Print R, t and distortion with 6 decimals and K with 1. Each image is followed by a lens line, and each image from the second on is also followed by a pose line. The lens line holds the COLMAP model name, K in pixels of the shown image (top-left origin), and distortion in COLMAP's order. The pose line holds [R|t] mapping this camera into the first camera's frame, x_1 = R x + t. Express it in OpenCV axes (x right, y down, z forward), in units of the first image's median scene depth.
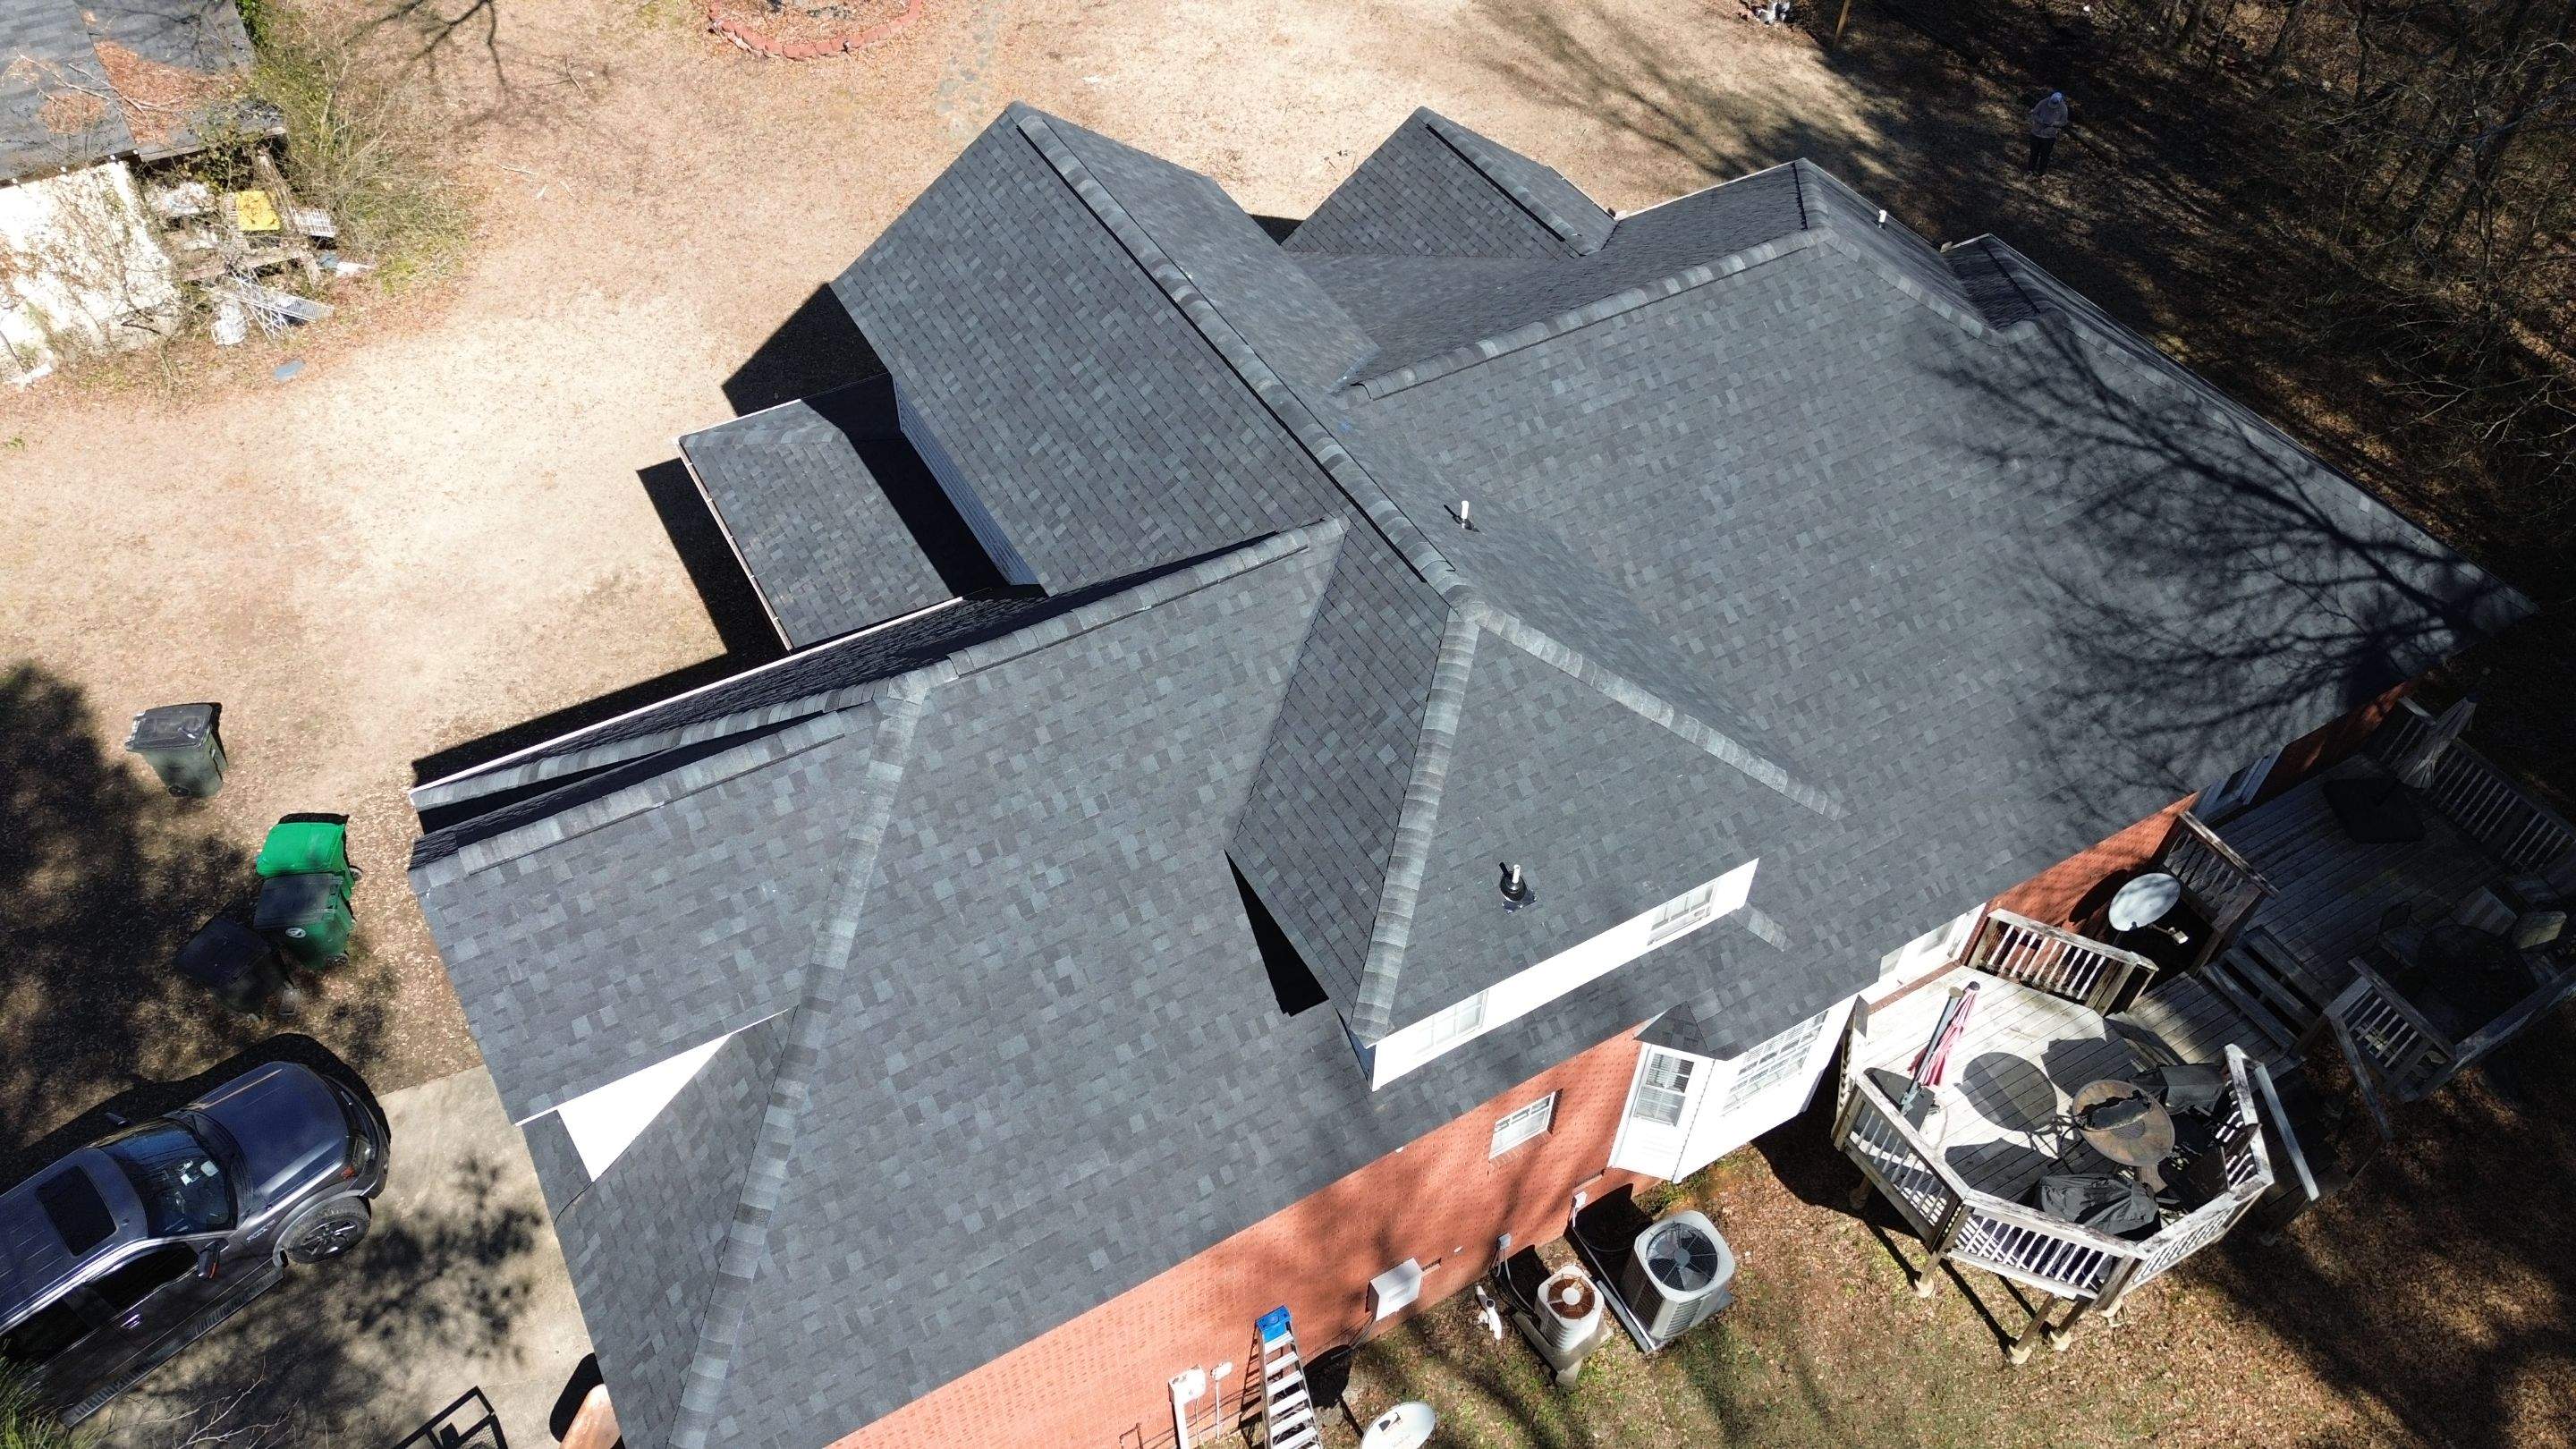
lens RADIAL K [[1818.6, 0, 1301.0], [0, 1818.6, 728.2], [0, 0, 1]] dist [0.062759, -0.058727]
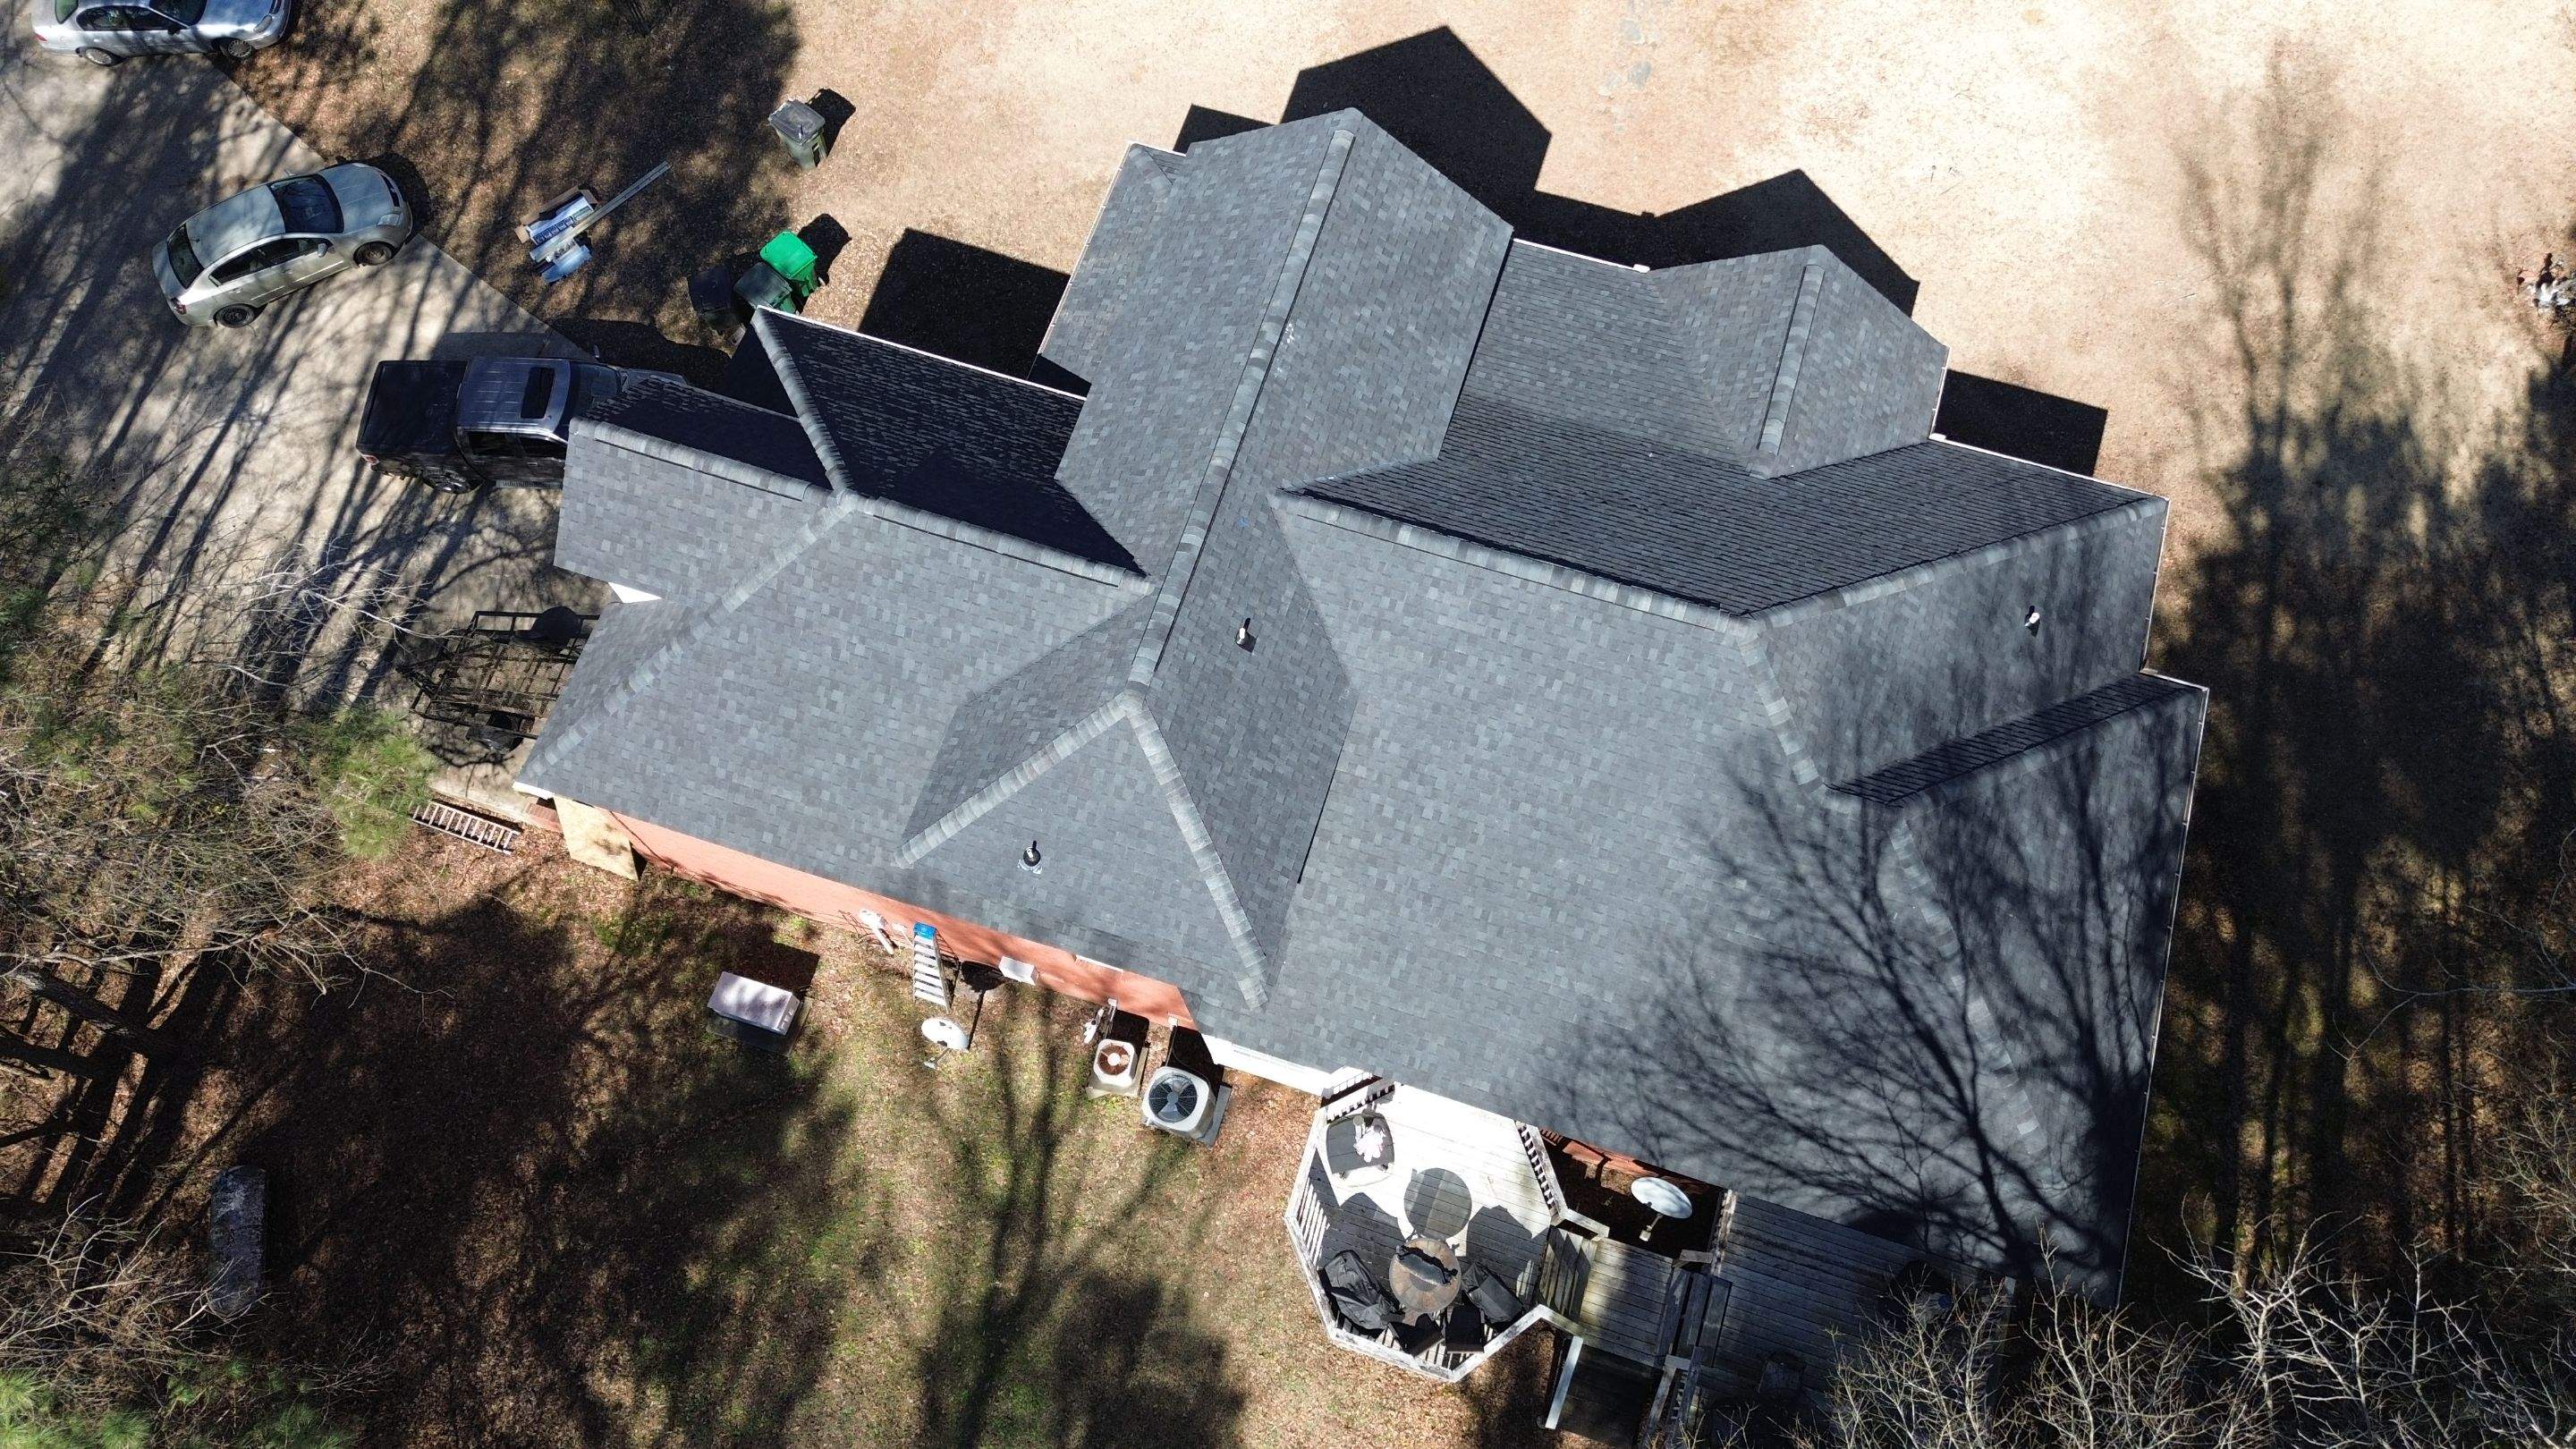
lens RADIAL K [[1818.6, 0, 1307.8], [0, 1818.6, 724.0], [0, 0, 1]] dist [0.062759, -0.058727]
pose [[0.674170, 0.678476, -0.291830, 0.547754], [-0.537632, 0.721733, 0.435951, -0.667816], [0.506405, -0.137008, 0.851342, -0.141643]]
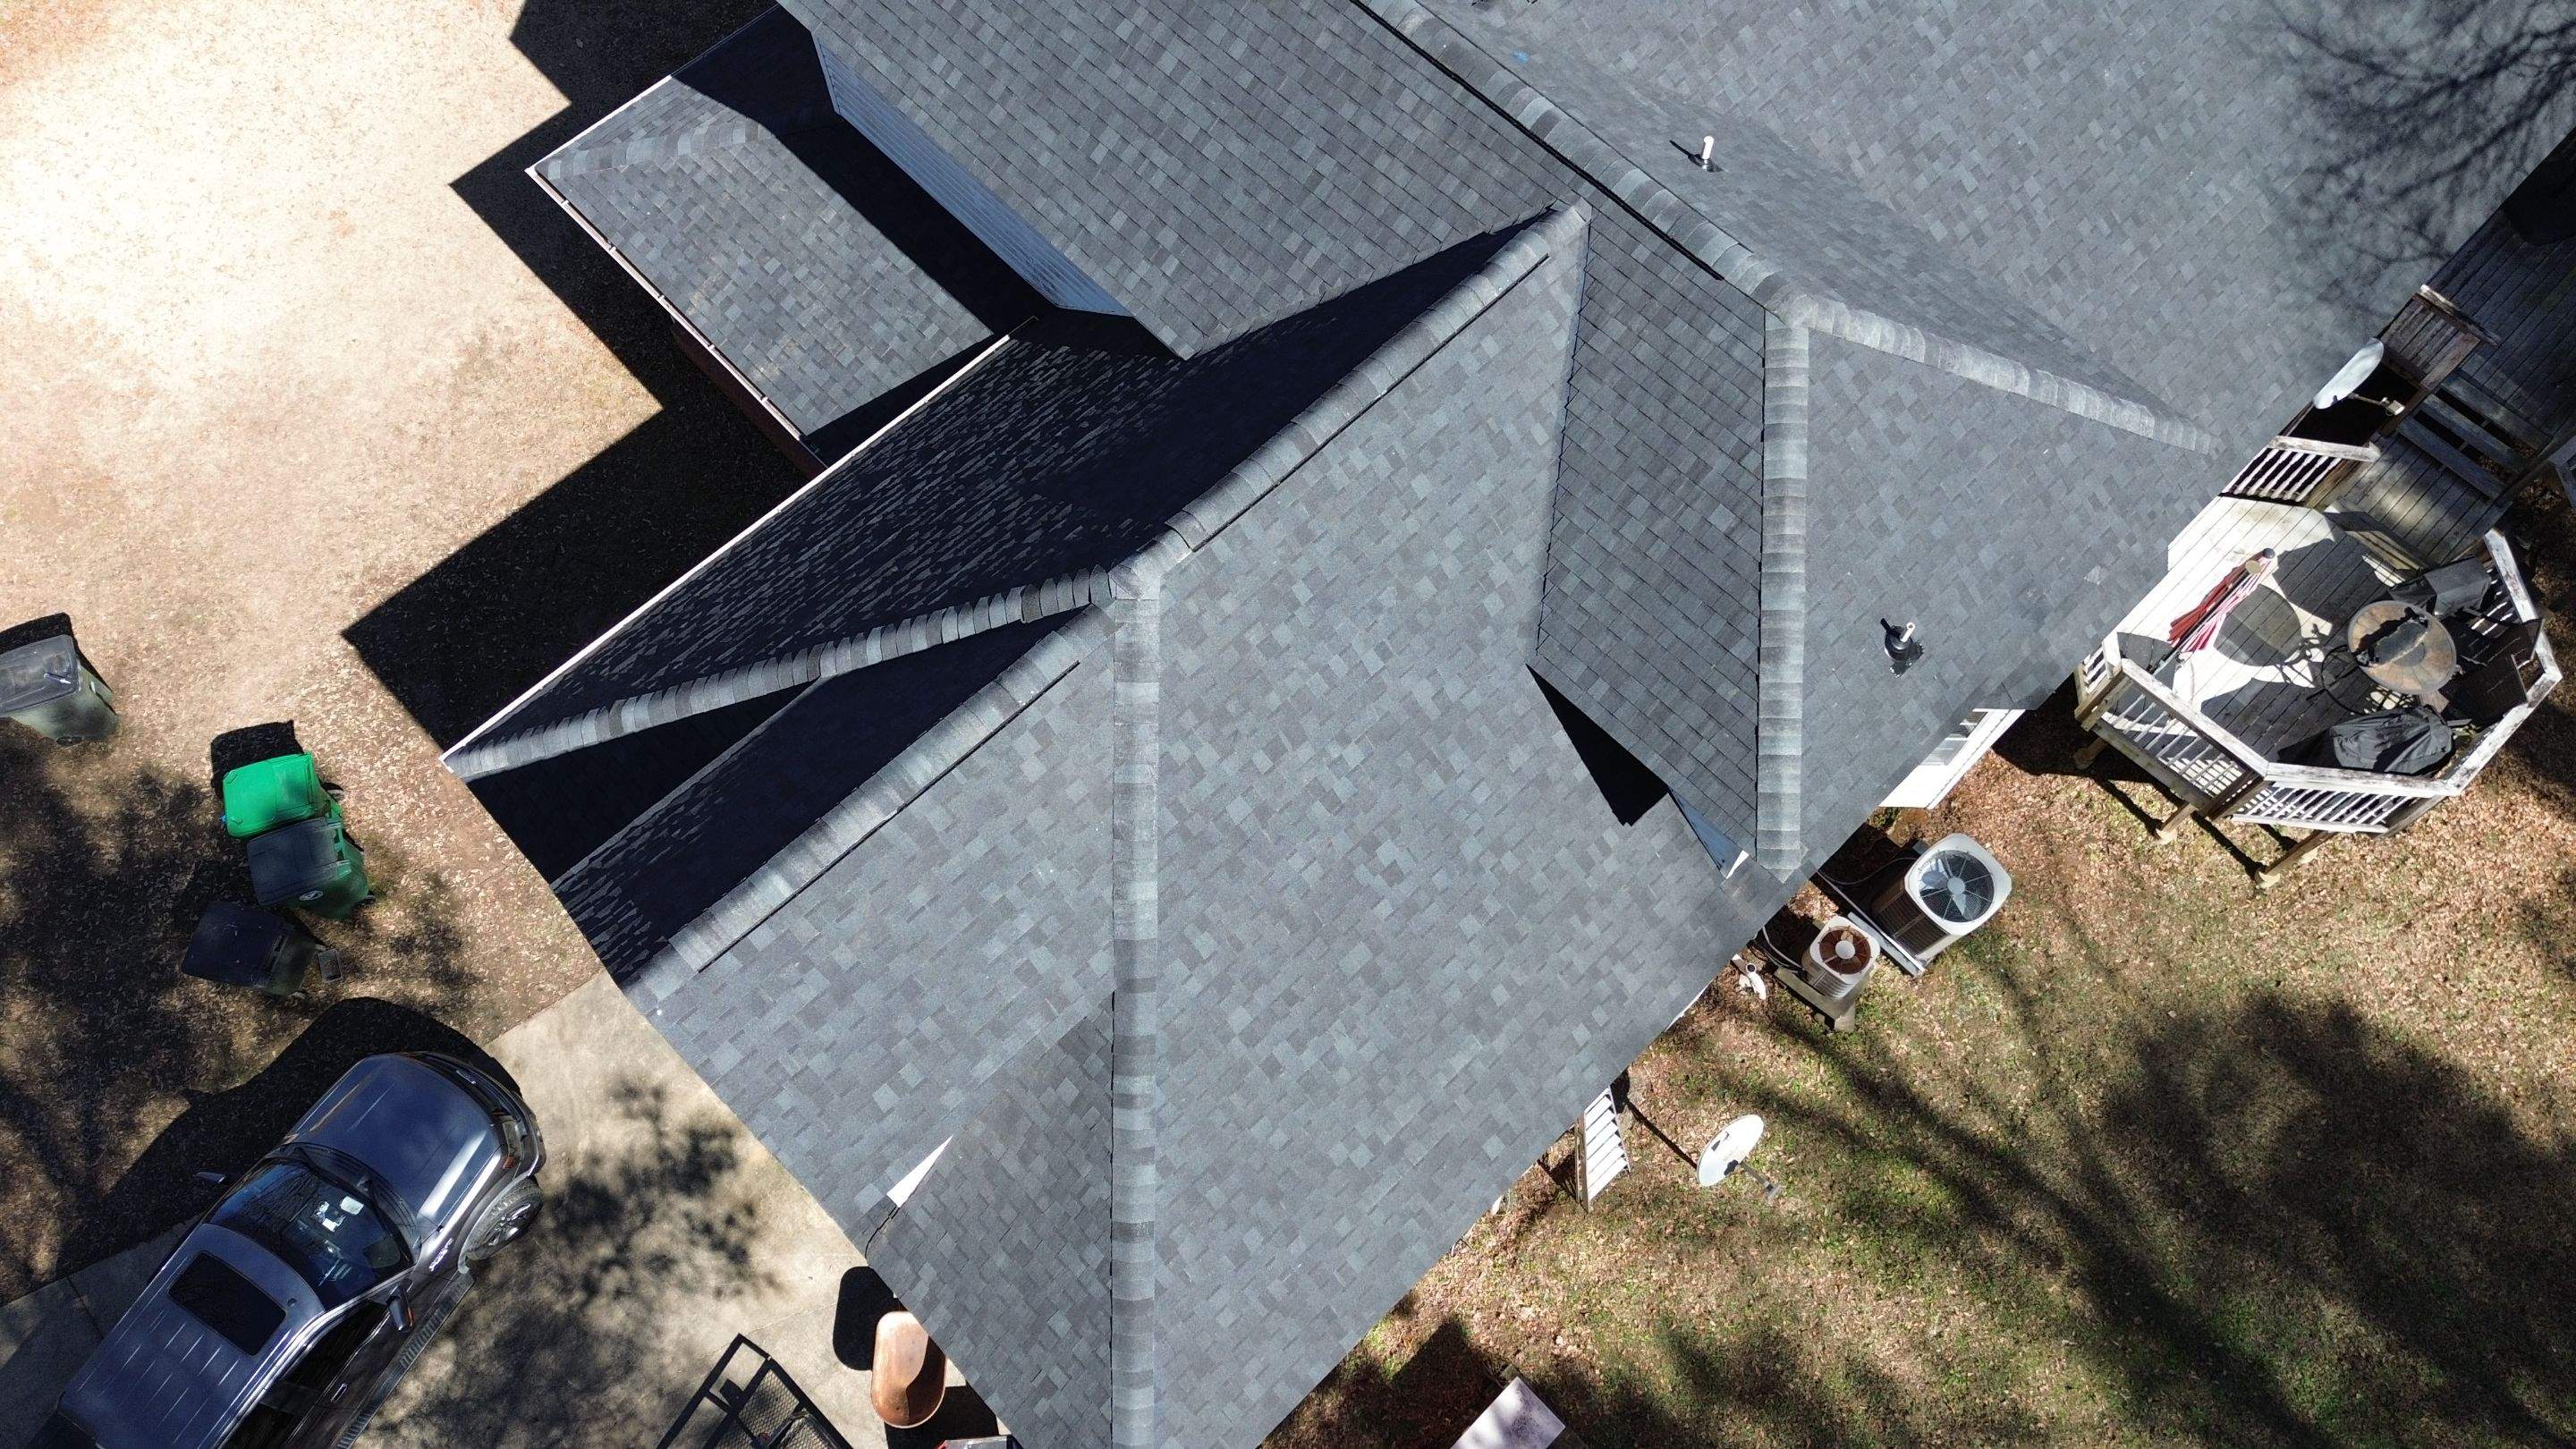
lens RADIAL K [[1818.6, 0, 1294.4], [0, 1818.6, 729.6], [0, 0, 1]] dist [0.062759, -0.058727]
pose [[0.970335, -0.230235, 0.073773, -0.188975], [0.195116, 0.925941, 0.323363, -0.171307], [-0.142758, -0.299376, 0.943395, 0.203769]]
